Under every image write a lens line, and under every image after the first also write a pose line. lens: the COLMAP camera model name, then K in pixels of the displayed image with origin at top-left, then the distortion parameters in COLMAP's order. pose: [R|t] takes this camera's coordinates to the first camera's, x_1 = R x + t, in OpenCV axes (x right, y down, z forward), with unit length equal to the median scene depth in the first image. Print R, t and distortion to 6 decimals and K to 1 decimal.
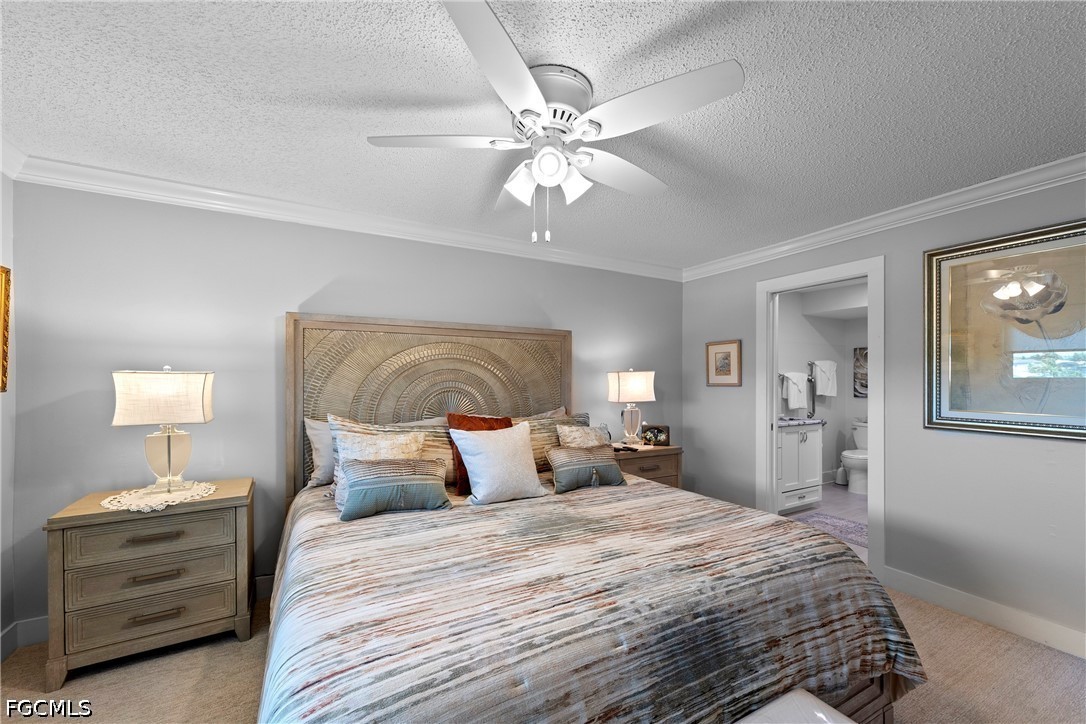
lens RADIAL K [[418.4, 0, 542.8], [0, 418.4, 377.7], [0, 0, 1]] dist [0.000524, -0.000060]
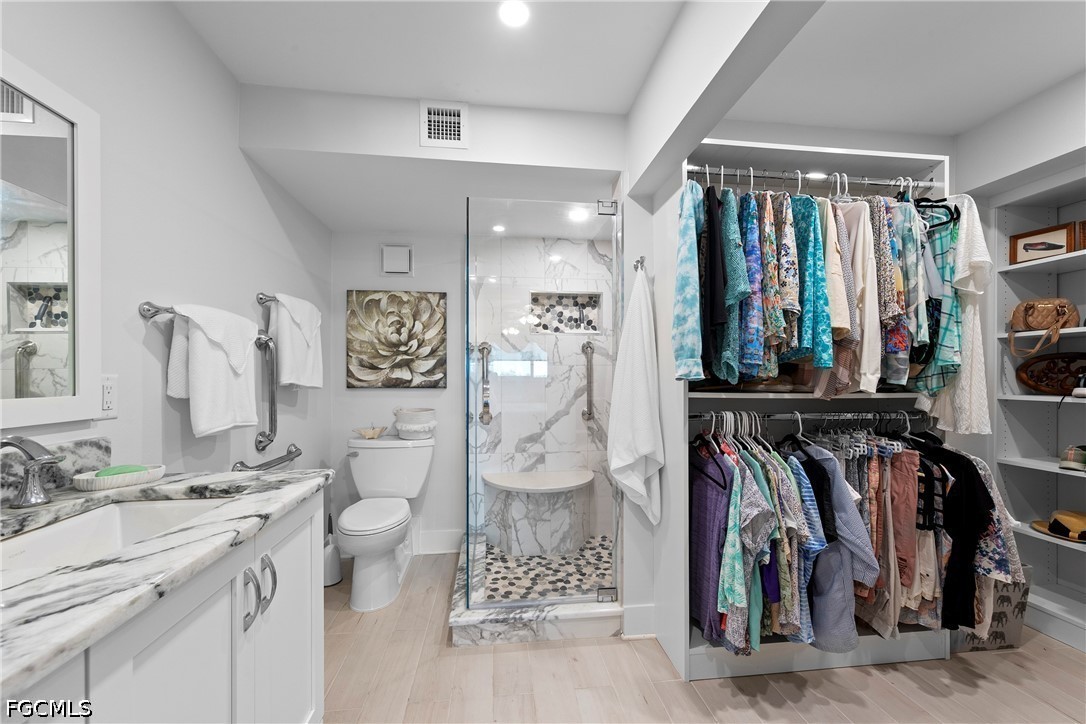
lens RADIAL K [[416.0, 0, 539.8], [0, 416.0, 370.2], [0, 0, 1]] dist [0.001700, 0.000007]
pose [[0.361856, 0.010703, 0.932172, 0.390331], [0.000474, 0.999932, -0.011665, 0.032845], [-0.932234, 0.004663, 0.361827, 0.647835]]
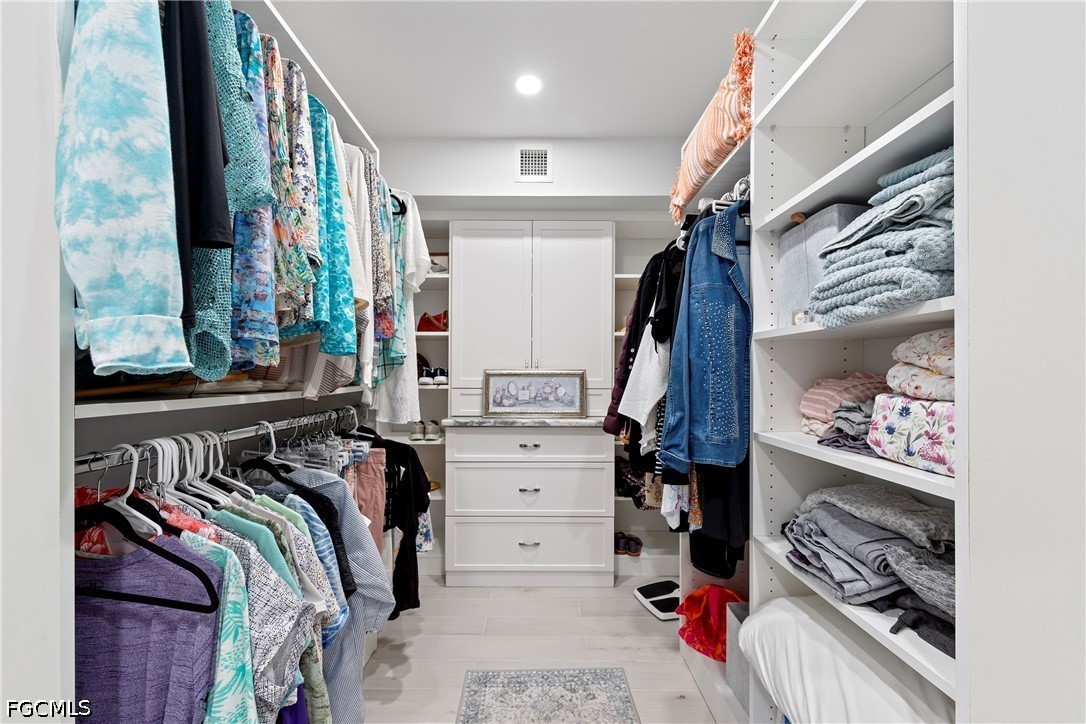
lens RADIAL K [[416.0, 0, 539.8], [0, 416.0, 370.2], [0, 0, 1]] dist [0.001700, 0.000007]
pose [[-0.880774, -0.003571, 0.473524, 0.552387], [-0.003689, 0.999993, 0.000680, 0.035231], [-0.473523, -0.001148, -0.880781, 0.699891]]
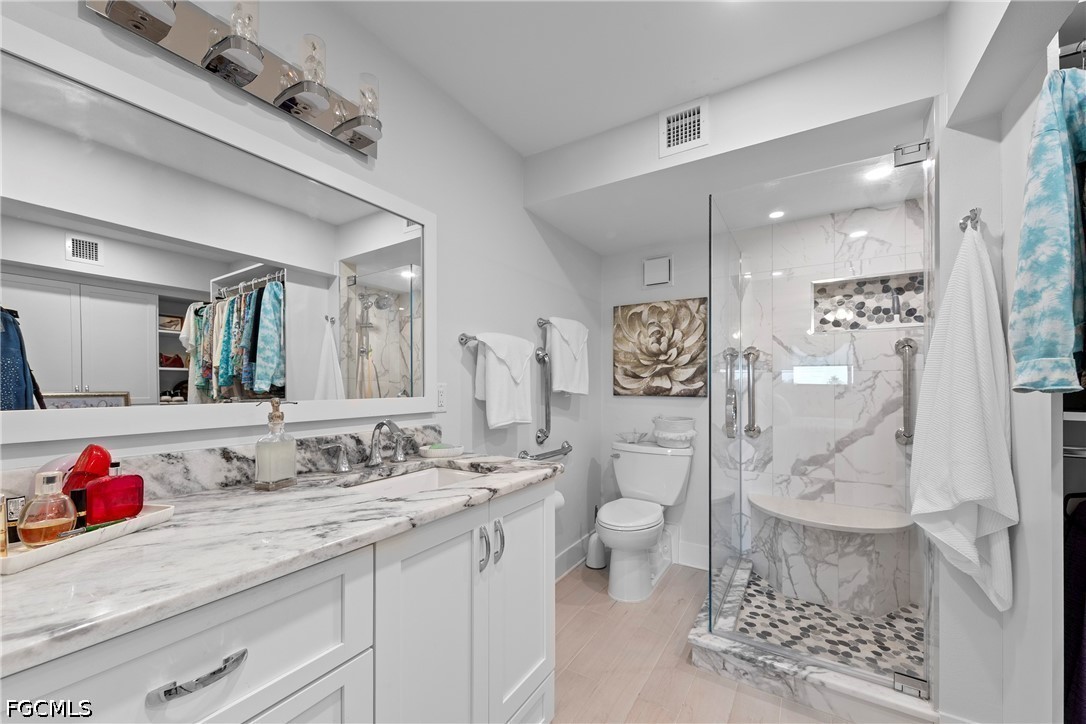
lens RADIAL K [[418.4, 0, 542.8], [0, 418.4, 377.7], [0, 0, 1]] dist [0.000524, -0.000060]
pose [[0.868364, 0.006533, 0.495884, 0.416599], [0.000304, 0.999906, -0.013705, 0.032515], [-0.495927, 0.012052, 0.868280, 0.607231]]
